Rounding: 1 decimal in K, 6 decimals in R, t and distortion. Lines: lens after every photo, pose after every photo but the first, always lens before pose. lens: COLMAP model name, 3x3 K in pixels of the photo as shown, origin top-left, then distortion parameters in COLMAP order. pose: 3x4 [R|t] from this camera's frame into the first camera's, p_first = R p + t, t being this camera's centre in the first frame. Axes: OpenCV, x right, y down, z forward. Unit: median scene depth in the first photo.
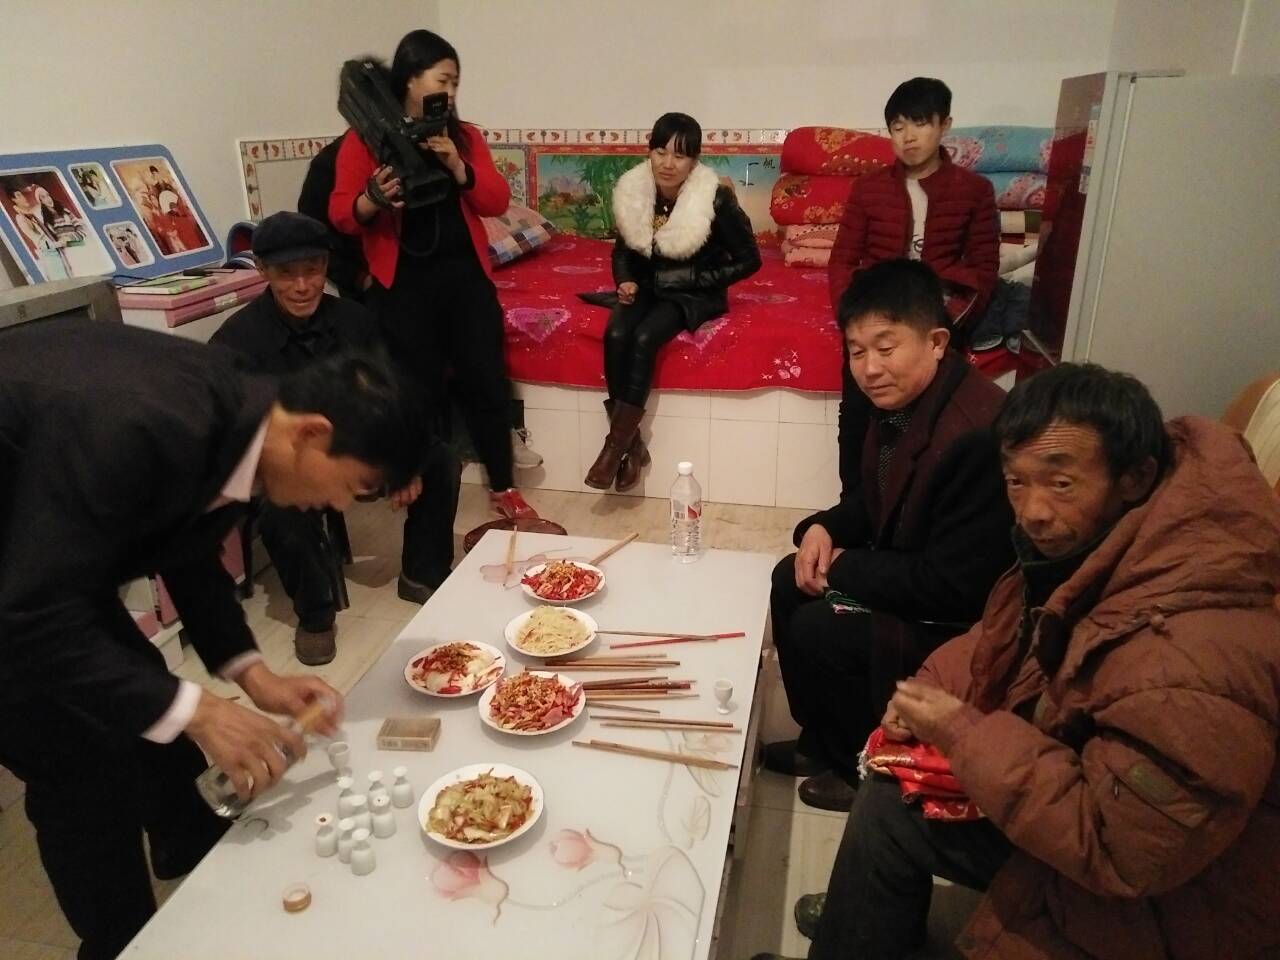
lens RADIAL K [[960.4, 0, 638.1], [0, 960.4, 477.5], [0, 0, 1]] dist [0.036513, -0.040705]
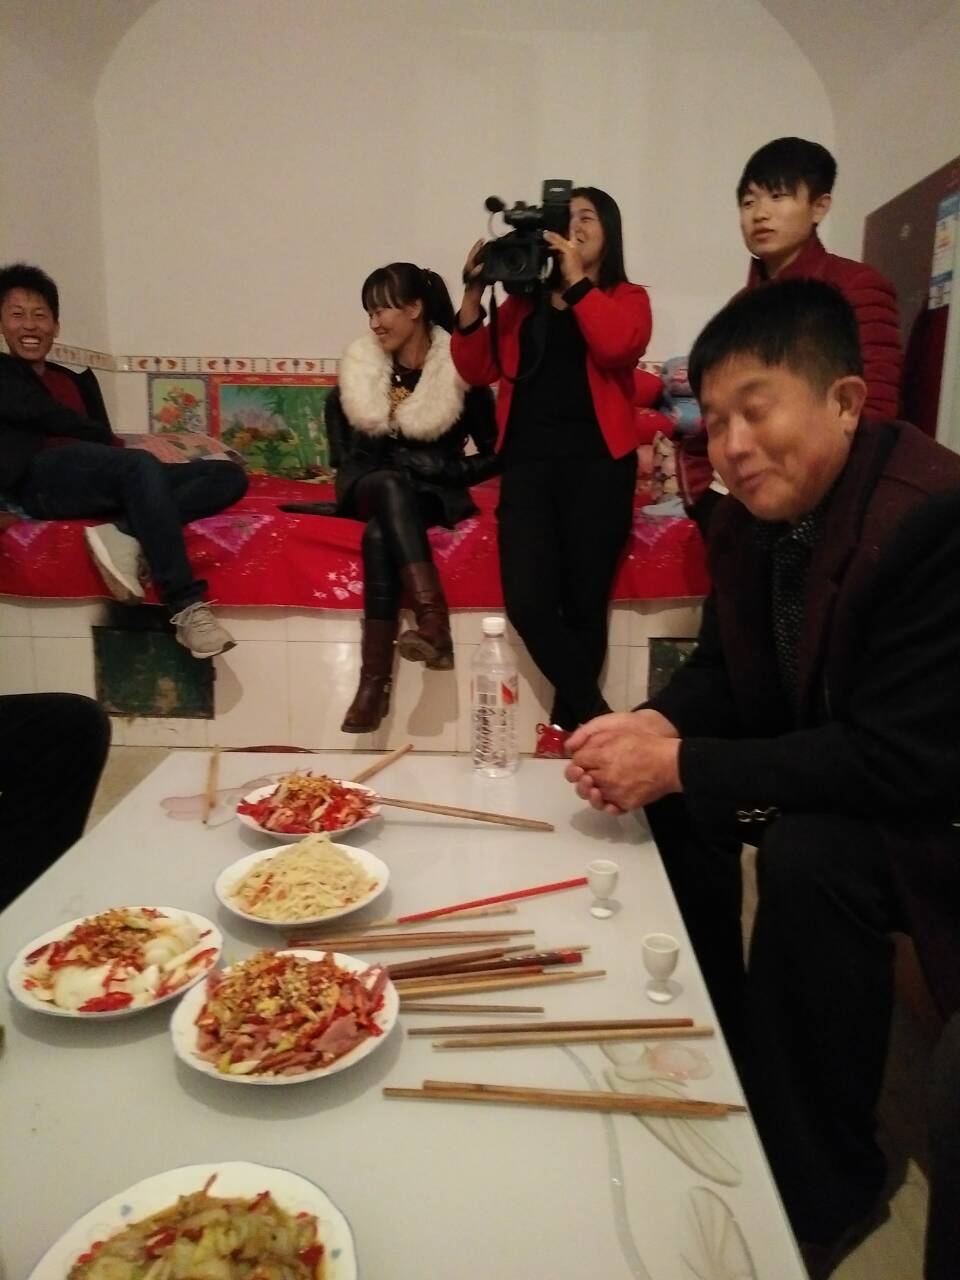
lens RADIAL K [[960.4, 0, 487.2], [0, 960.4, 638.0], [0, 0, 1]] dist [0.036513, -0.040705]
pose [[0.983327, -0.020630, 0.180672, -0.092154], [0.049464, 0.986426, -0.156580, 0.126097], [-0.174989, 0.162906, 0.971000, 0.469608]]
